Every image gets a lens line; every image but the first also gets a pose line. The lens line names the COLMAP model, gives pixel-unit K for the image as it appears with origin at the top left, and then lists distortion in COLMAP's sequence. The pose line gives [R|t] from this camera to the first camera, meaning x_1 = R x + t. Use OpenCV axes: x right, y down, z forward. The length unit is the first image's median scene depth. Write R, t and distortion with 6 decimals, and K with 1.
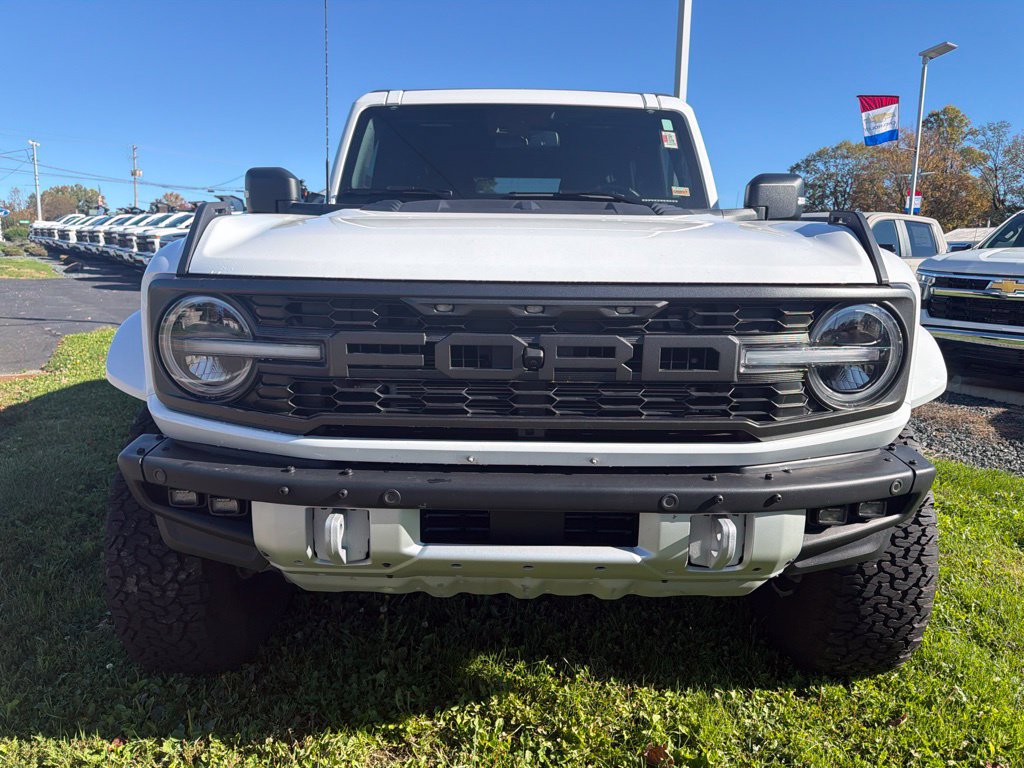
lens RADIAL K [[742.3, 0, 515.4], [0, 742.3, 383.0], [0, 0, 1]] dist [0.018273, -0.005583]
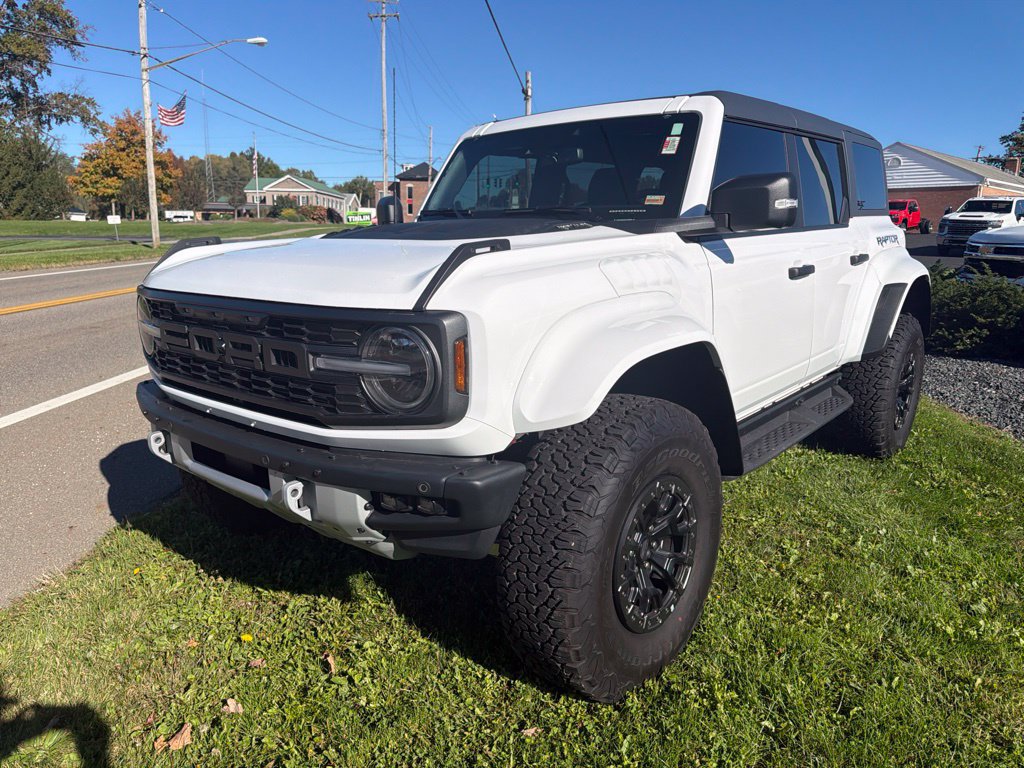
lens RADIAL K [[742.3, 0, 515.4], [0, 742.3, 383.0], [0, 0, 1]] dist [0.018273, -0.005583]
pose [[0.758195, 0.113136, -0.642138, 1.122311], [-0.096409, 0.993458, 0.061201, -0.087647], [0.644861, 0.015506, 0.764142, 0.192006]]
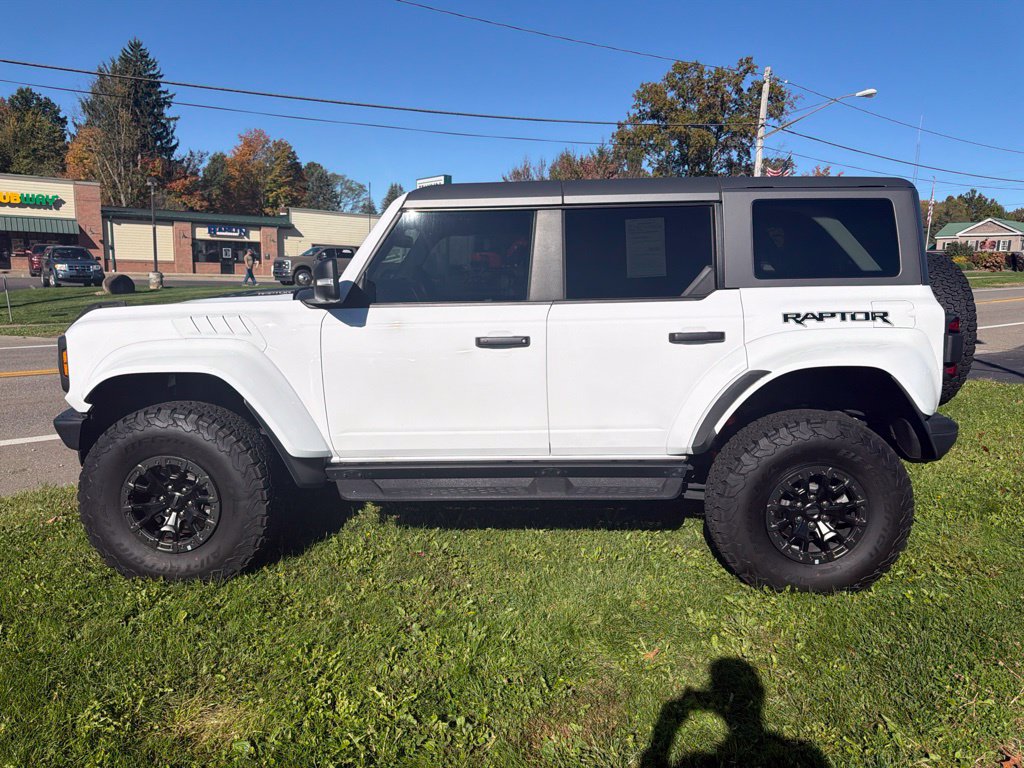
lens RADIAL K [[742.3, 0, 515.4], [0, 742.3, 383.0], [0, 0, 1]] dist [0.018273, -0.005583]
pose [[-0.026854, 0.128483, -0.991348, 2.316777], [-0.181024, 0.974685, 0.131226, -0.450484], [0.983112, 0.182981, -0.002915, 2.021050]]
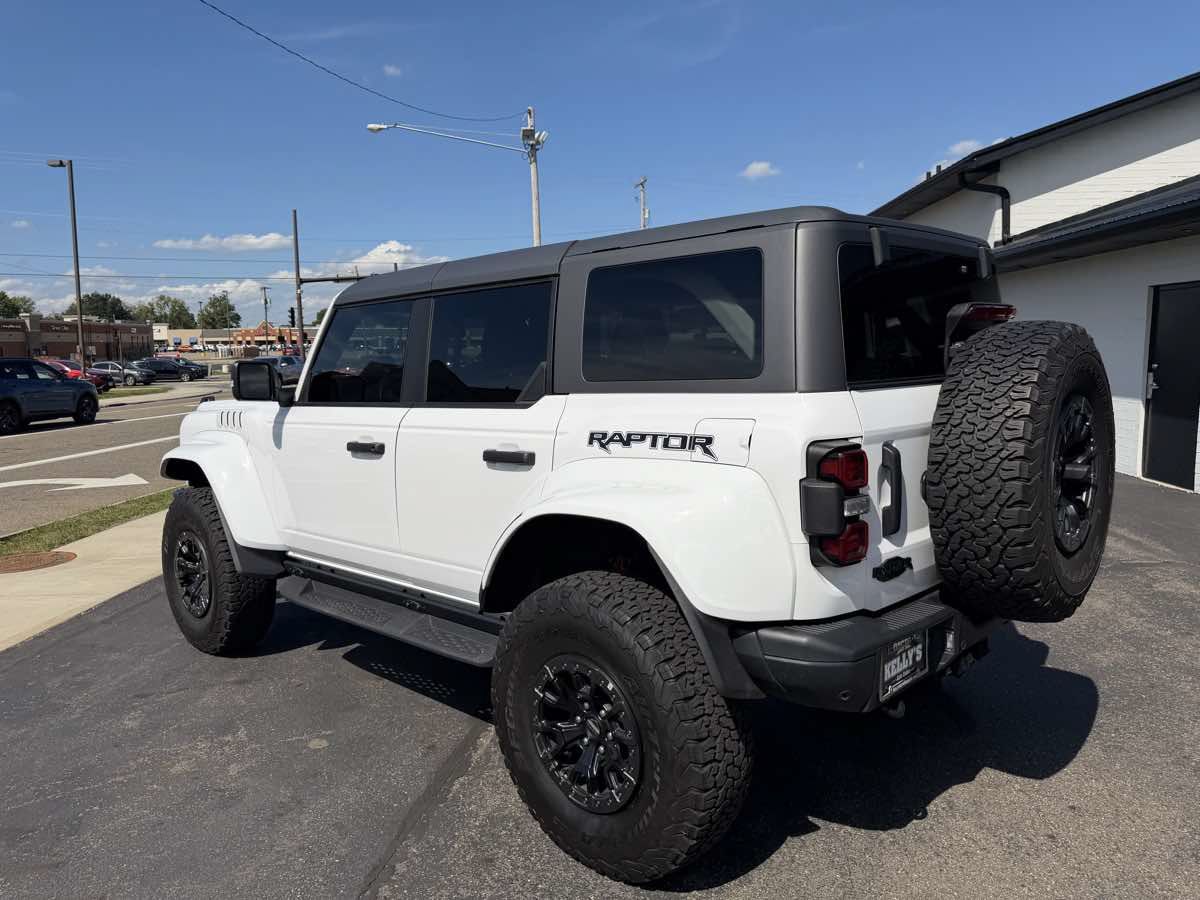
lens RADIAL K [[863.5, 0, 602.3], [0, 863.5, 421.2], [0, 0, 1]] dist [0.002902, -0.000866]
pose [[-0.699686, 0.059229, -0.711991, 1.475788], [-0.114864, 0.974268, 0.193927, -0.799442], [0.705156, 0.217470, -0.674879, 3.631866]]
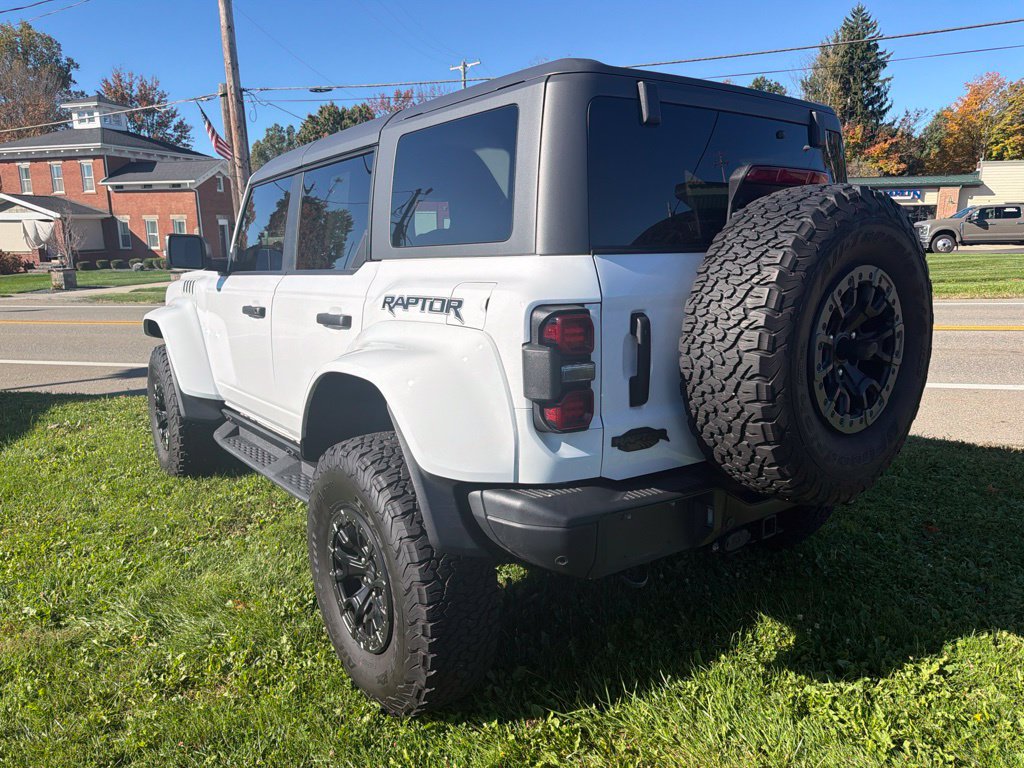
lens RADIAL K [[742.3, 0, 515.4], [0, 742.3, 383.0], [0, 0, 1]] dist [0.018273, -0.005583]
pose [[-0.811005, 0.099929, -0.576442, 1.035480], [-0.104318, 0.944814, 0.310556, -0.782165], [0.575663, 0.311996, -0.755824, 3.807344]]
